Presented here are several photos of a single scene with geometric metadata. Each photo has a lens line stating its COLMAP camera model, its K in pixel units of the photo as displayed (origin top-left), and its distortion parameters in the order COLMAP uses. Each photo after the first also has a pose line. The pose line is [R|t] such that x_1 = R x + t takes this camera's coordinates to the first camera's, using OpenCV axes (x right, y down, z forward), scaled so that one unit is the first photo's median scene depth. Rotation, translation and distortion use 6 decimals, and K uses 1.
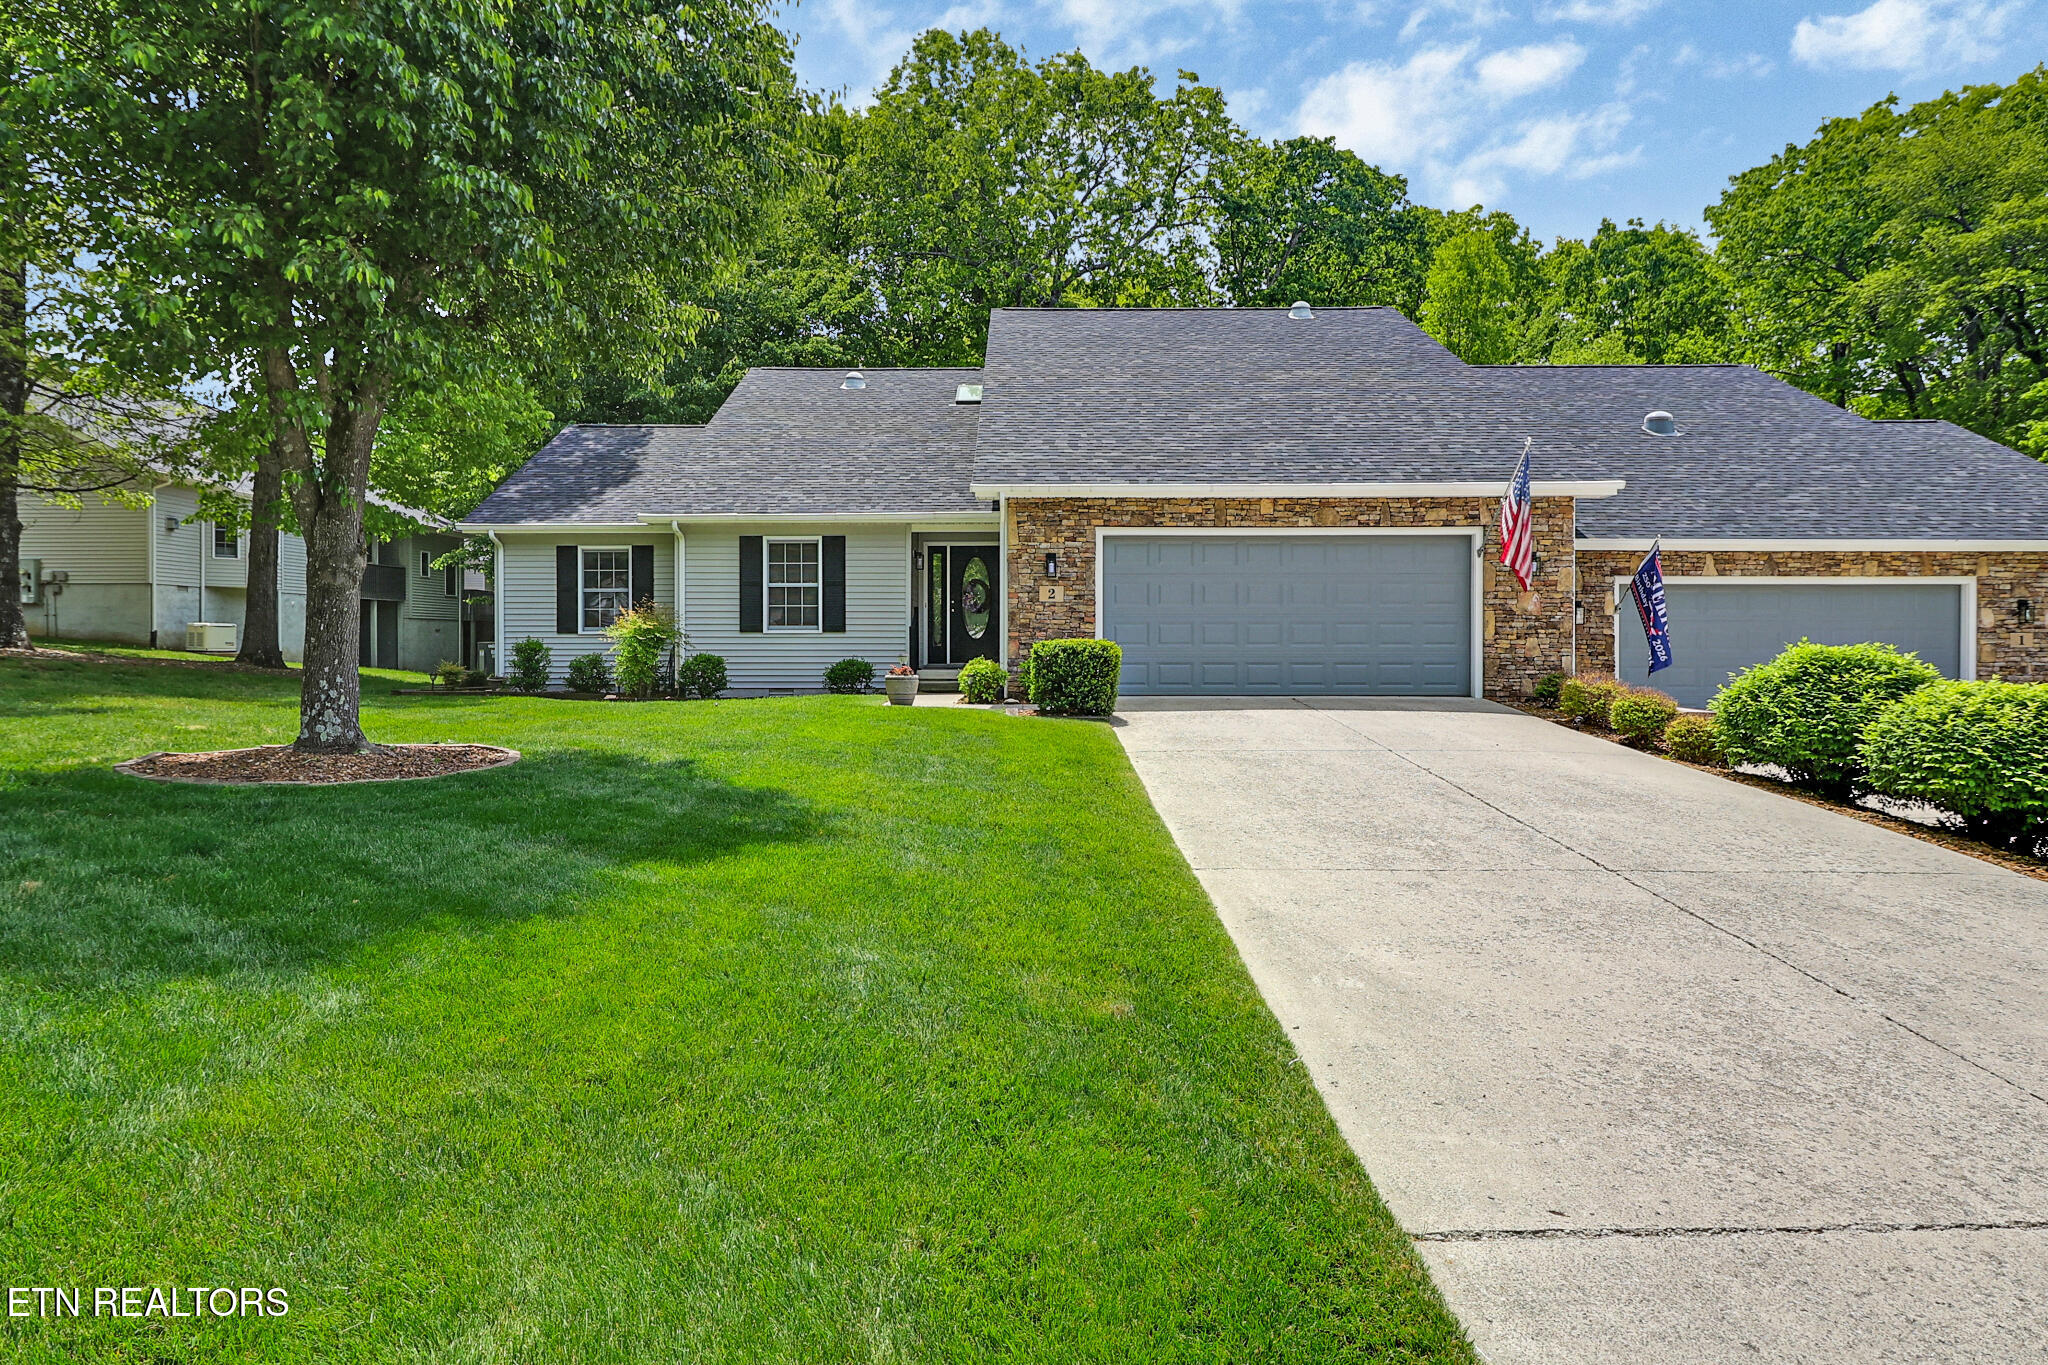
lens RADIAL K [[1325.9, 0, 1025.5], [0, 1325.9, 676.7], [0, 0, 1]] dist [0.007783, 0.000415]
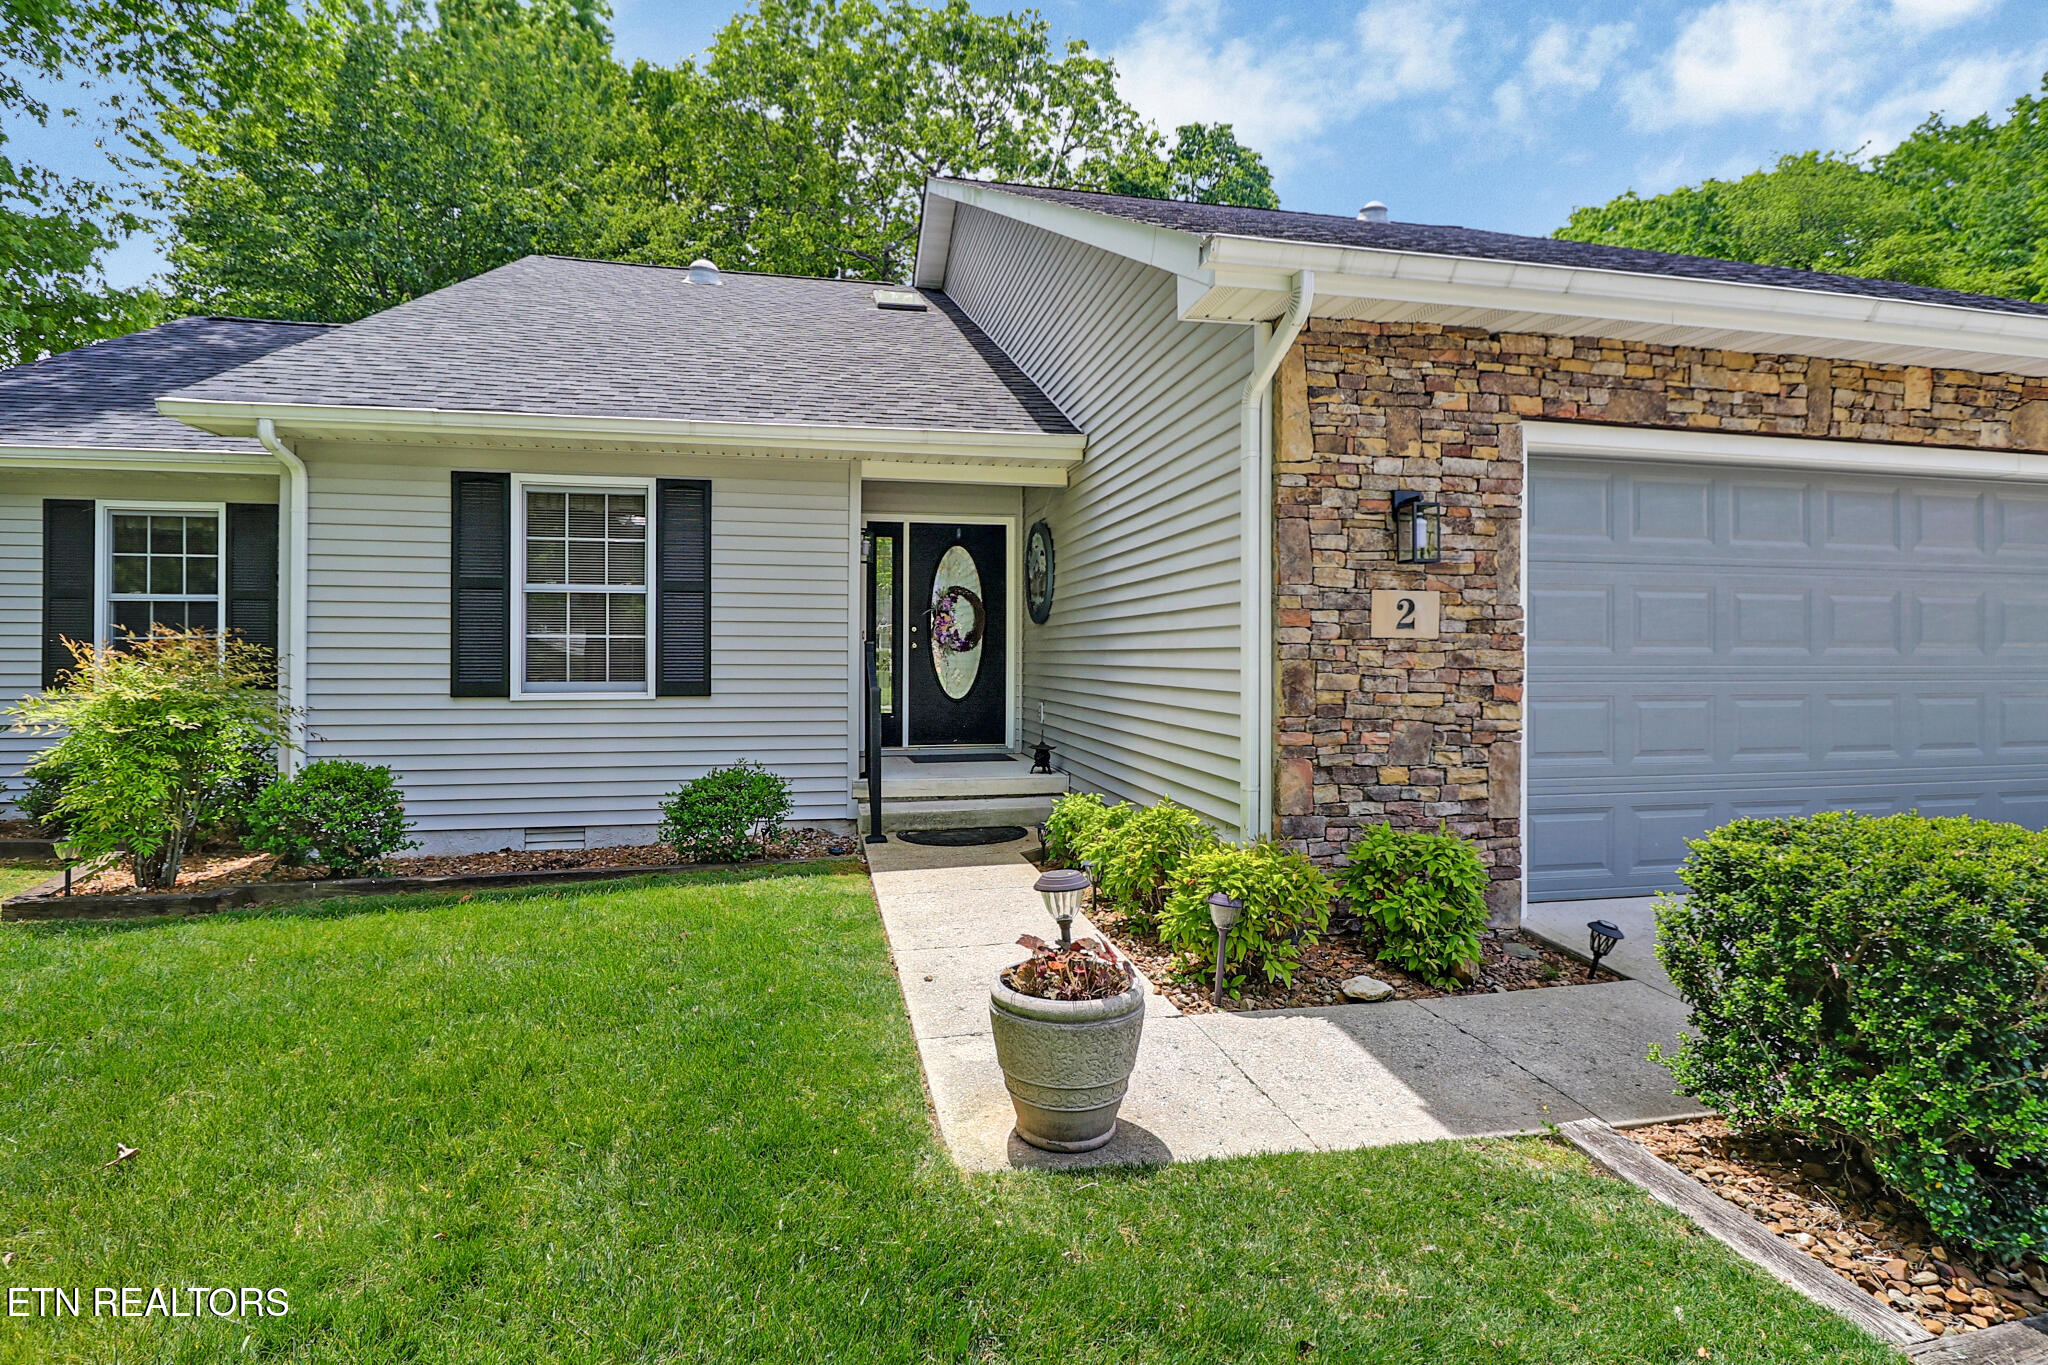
lens RADIAL K [[1030.8, 0, 1027.5], [0, 1030.8, 670.5], [0, 0, 1]] dist [-0.014616, 0.000177]
pose [[0.978246, -0.000325, 0.207448, -0.104919], [0.002682, 0.999935, -0.011082, -0.038716], [-0.207431, 0.011397, 0.978183, 0.649089]]
